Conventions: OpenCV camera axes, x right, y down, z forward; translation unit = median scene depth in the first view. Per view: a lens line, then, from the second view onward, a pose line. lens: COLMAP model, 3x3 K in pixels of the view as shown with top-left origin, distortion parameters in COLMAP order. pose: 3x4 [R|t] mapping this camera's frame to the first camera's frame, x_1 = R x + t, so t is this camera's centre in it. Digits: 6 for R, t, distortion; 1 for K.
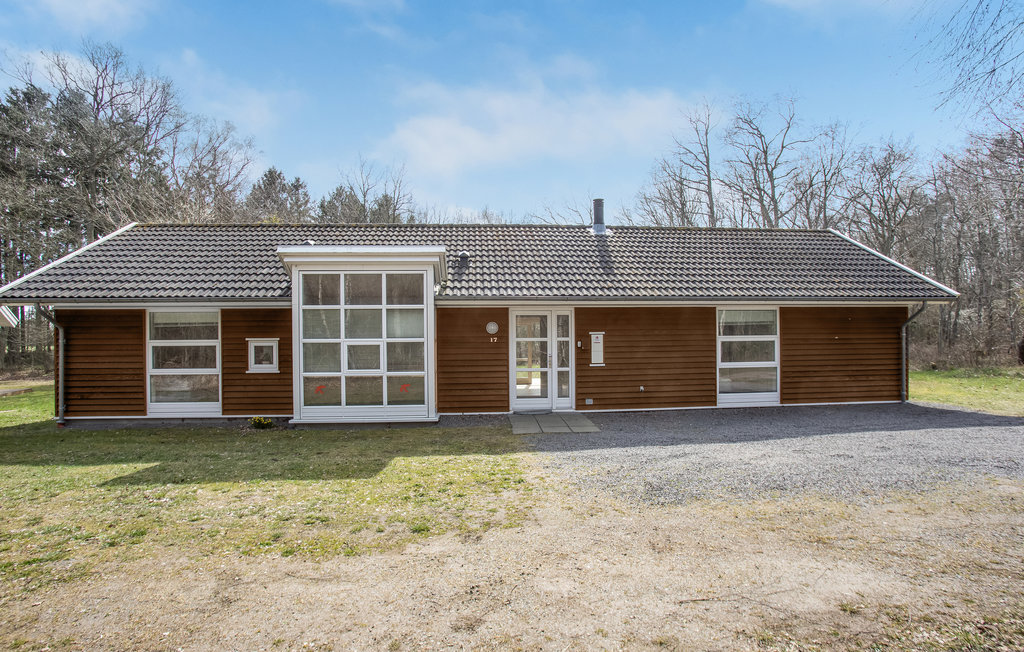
lens RADIAL K [[508.6, 0, 512.0], [0, 508.6, 326.0], [0, 0, 1]] dist [-0.037773, 0.000975]
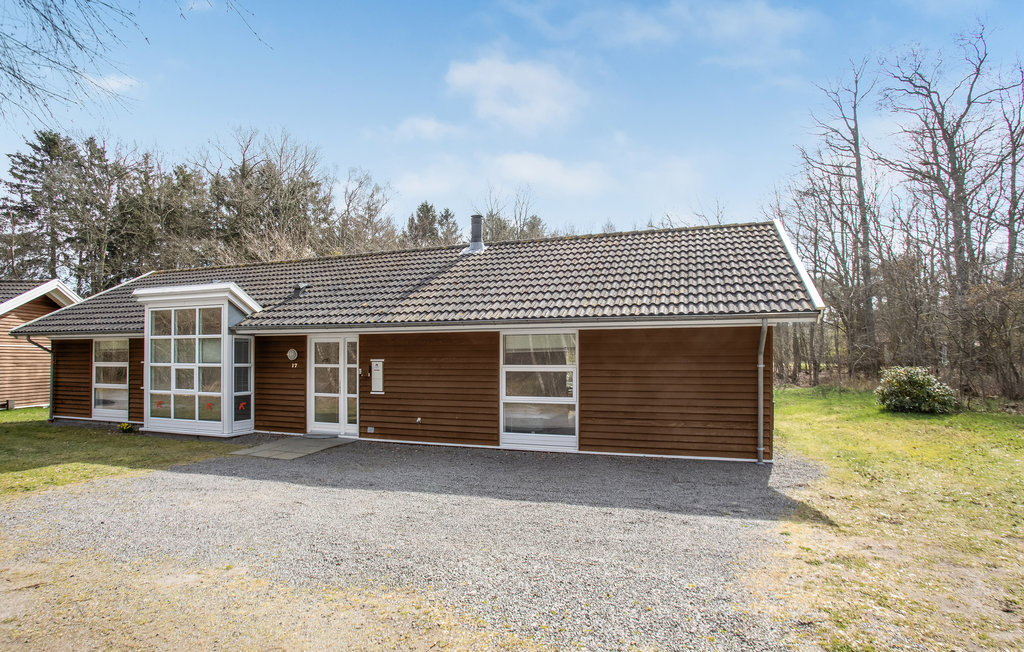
lens RADIAL K [[531.1, 0, 512.4], [0, 531.1, 346.0], [0, 0, 1]] dist [-0.042350, 0.000885]
pose [[0.907930, -0.001081, -0.419120, 0.831538], [0.001328, 0.999999, 0.000298, -0.013570], [0.419120, -0.000827, 0.907931, 0.187011]]
